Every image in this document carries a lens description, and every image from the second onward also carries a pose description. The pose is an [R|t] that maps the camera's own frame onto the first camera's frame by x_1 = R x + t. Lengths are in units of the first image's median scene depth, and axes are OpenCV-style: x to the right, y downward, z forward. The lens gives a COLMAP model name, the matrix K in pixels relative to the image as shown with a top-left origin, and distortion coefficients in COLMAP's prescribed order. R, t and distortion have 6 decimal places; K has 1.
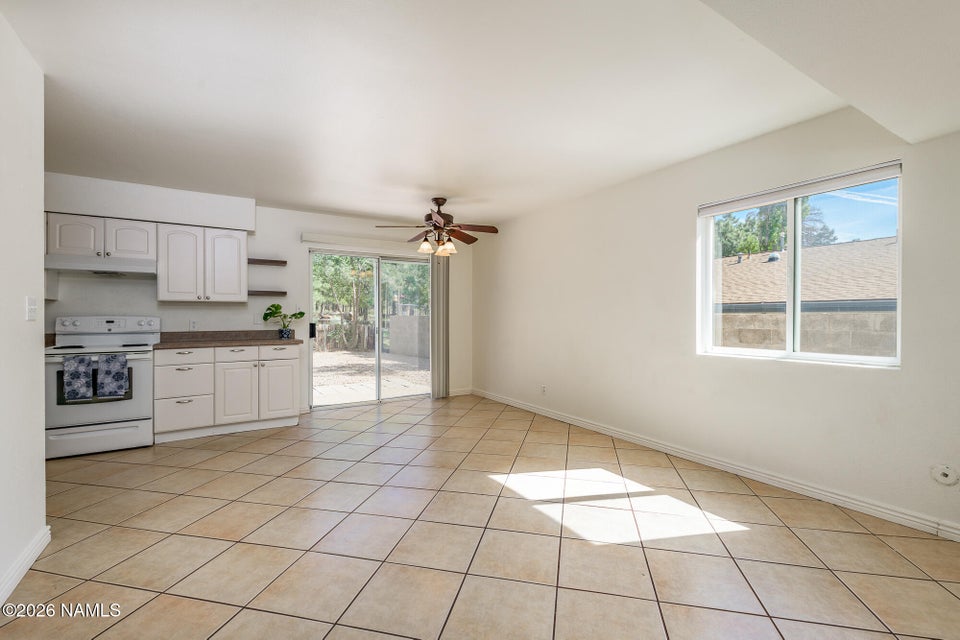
lens RADIAL K [[418.8, 0, 480.0], [0, 418.8, 320.0], [0, 0, 1]] dist [0.000424, -0.000200]
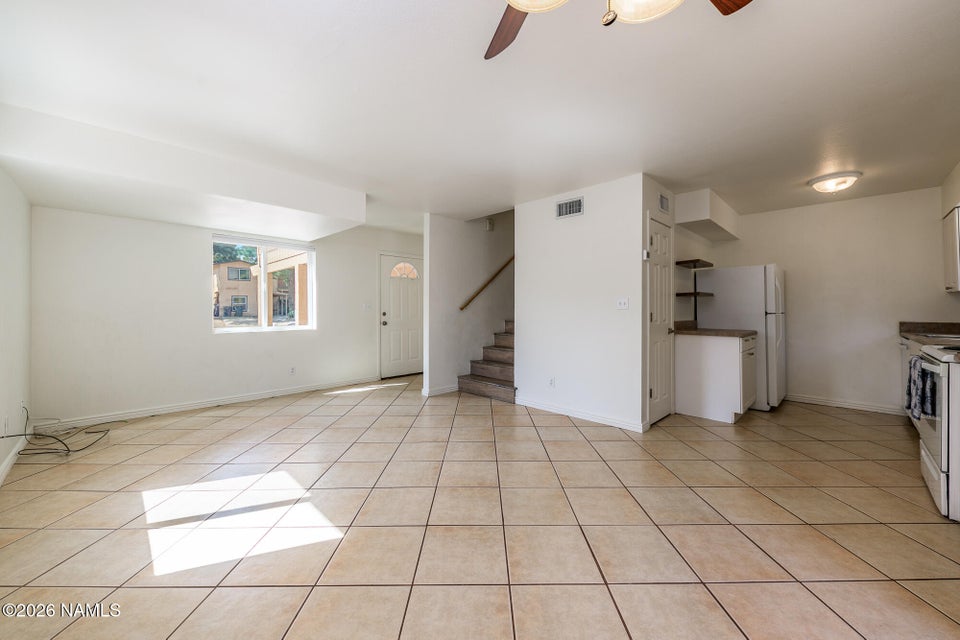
lens RADIAL K [[360.4, 0, 488.4], [0, 360.4, 313.3], [0, 0, 1]] dist [0.015167, -0.007043]
pose [[-0.970010, 0.004518, -0.243022, -0.010922], [-0.000432, 0.999794, 0.020309, -0.007588], [0.243063, 0.019805, -0.969808, 1.256770]]
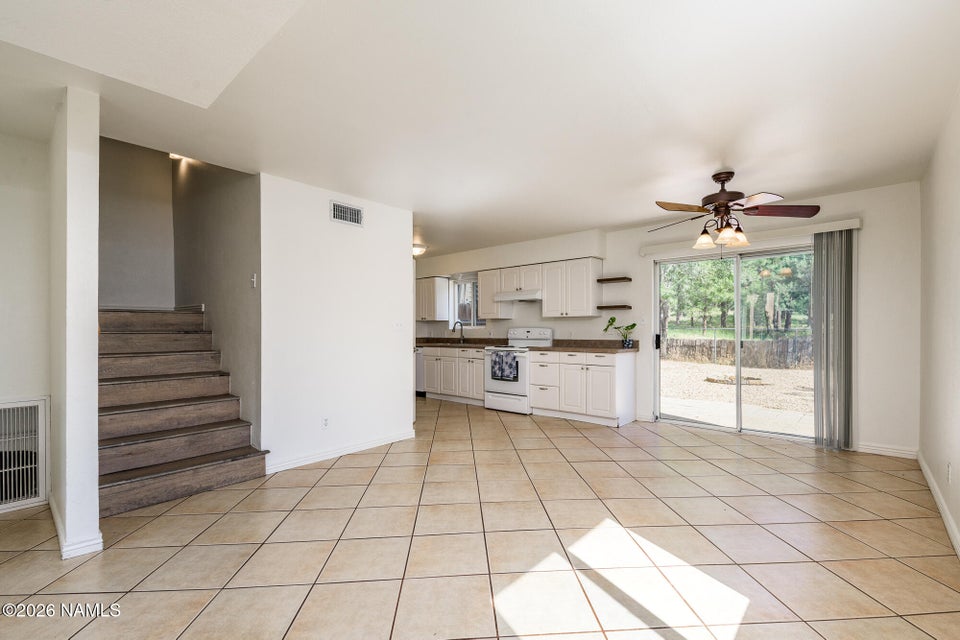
lens RADIAL K [[418.3, 0, 483.6], [0, 418.3, 332.8], [0, 0, 1]] dist [-0.000087, -0.000014]
pose [[0.286069, 0.008065, -0.958175, 0.563294], [-0.003763, 0.999966, 0.007293, -0.002409], [0.958202, 0.001519, 0.286090, 0.395631]]
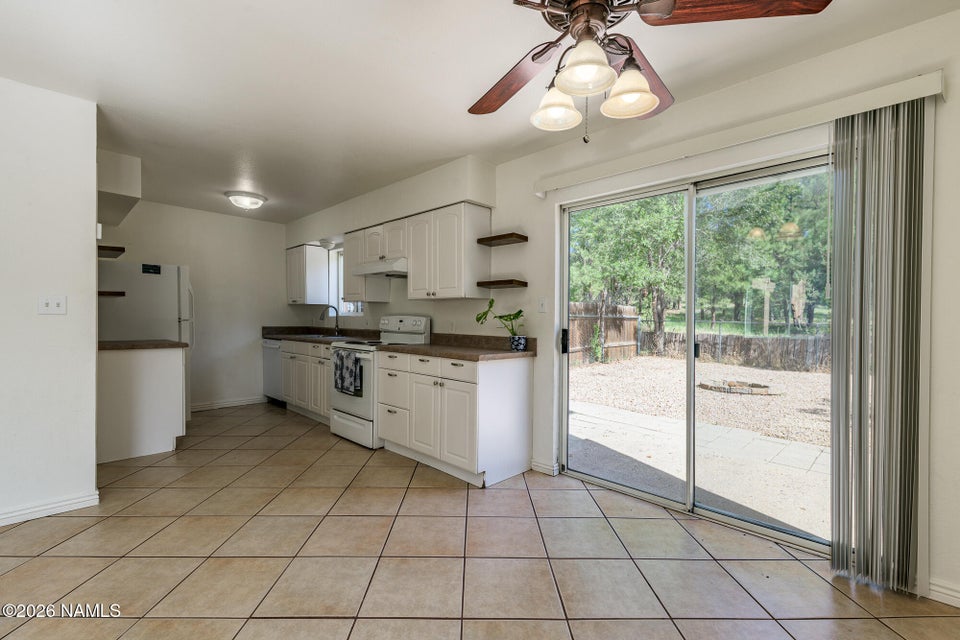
lens RADIAL K [[418.8, 0, 480.0], [0, 418.8, 320.0], [0, 0, 1]] dist [0.000424, -0.000200]
pose [[0.244251, 0.006971, -0.969687, 0.194004], [-0.020618, 0.999785, 0.001994, -0.004825], [0.969493, 0.019506, 0.244343, 0.935172]]
